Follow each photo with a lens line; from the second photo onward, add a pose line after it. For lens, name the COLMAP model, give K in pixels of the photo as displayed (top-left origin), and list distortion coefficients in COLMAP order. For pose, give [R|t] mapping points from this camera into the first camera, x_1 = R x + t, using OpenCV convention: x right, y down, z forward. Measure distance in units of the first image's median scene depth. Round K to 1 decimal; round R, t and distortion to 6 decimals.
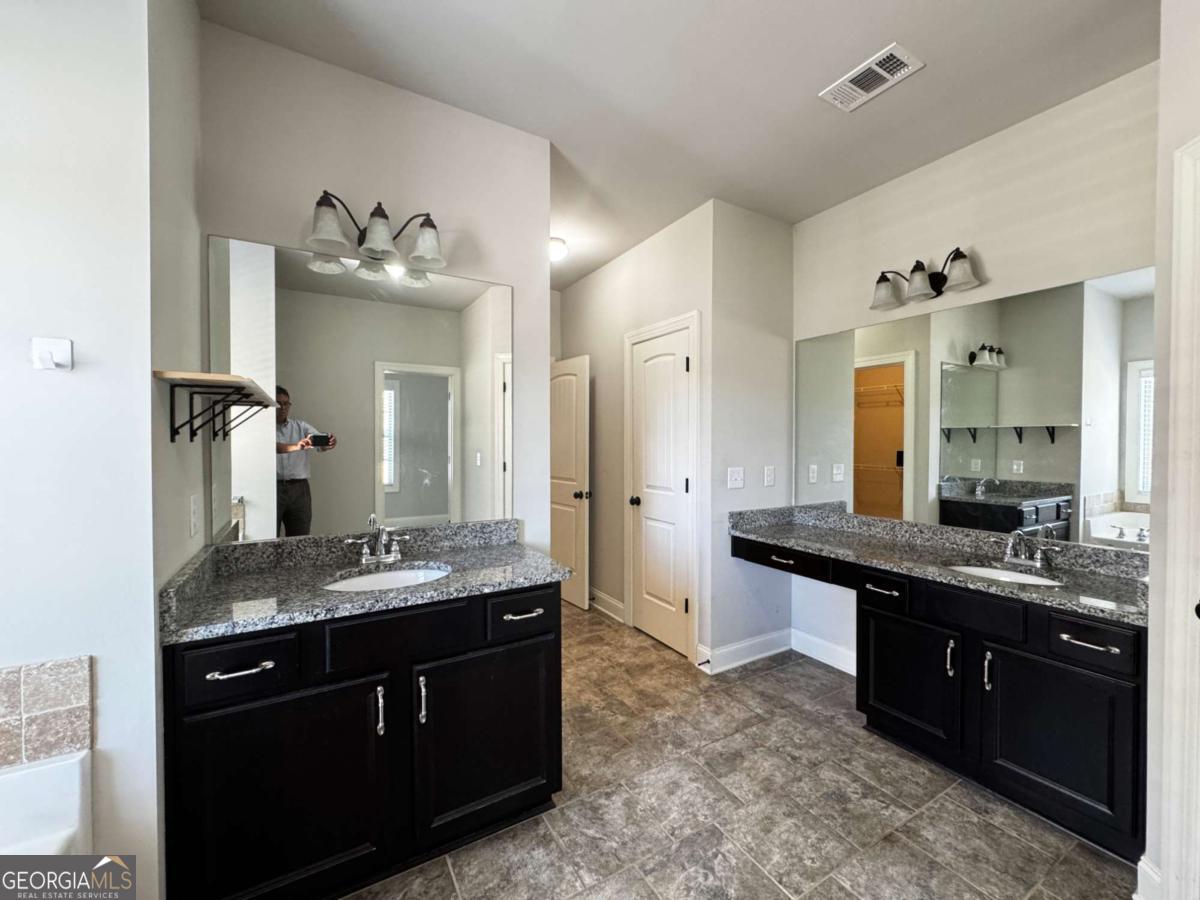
lens RADIAL K [[483.7, 0, 599.1], [0, 483.7, 448.8], [0, 0, 1]] dist [-0.002687, -0.000177]
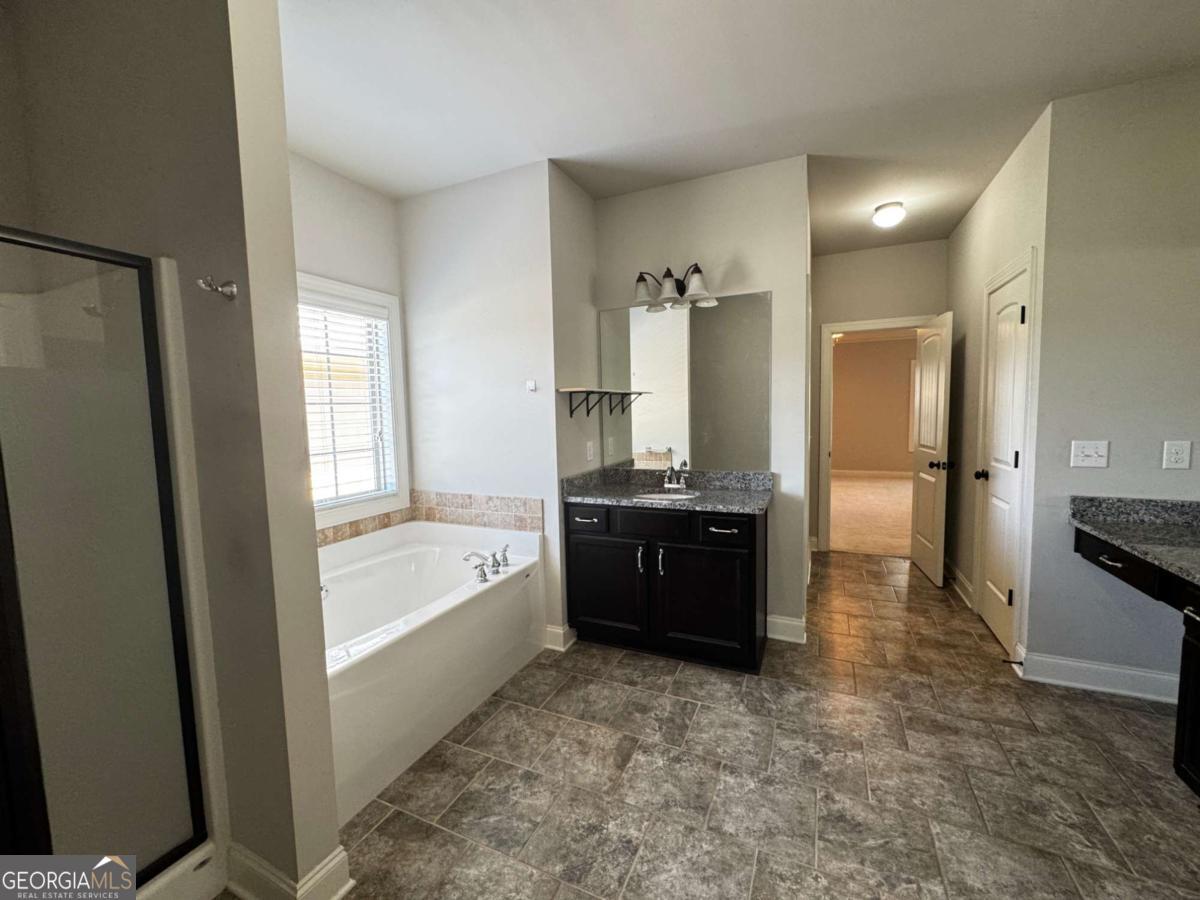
lens RADIAL K [[483.7, 0, 596.8], [0, 483.7, 448.6], [0, 0, 1]] dist [-0.002687, -0.000177]
pose [[0.569392, 0.050870, -0.820490, 0.663562], [0.011014, 0.997522, 0.069489, -0.015560], [0.821992, -0.048604, 0.567421, -0.130572]]
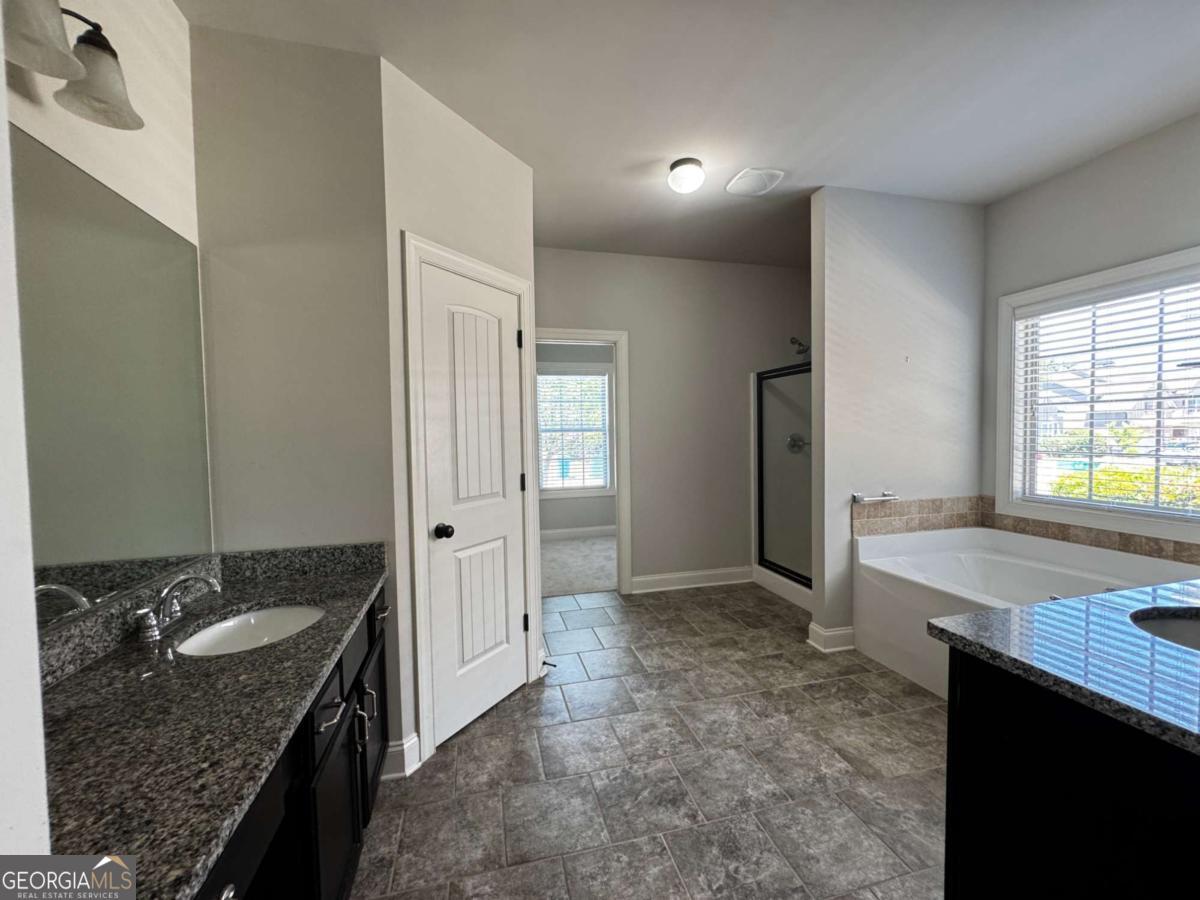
lens RADIAL K [[483.7, 0, 597.6], [0, 483.7, 448.6], [0, 0, 1]] dist [-0.002687, -0.000177]
pose [[-0.960280, 0.004987, 0.278995, 0.157529], [0.021068, 0.998282, 0.054670, -0.022831], [-0.278243, 0.058376, -0.958735, 1.447688]]
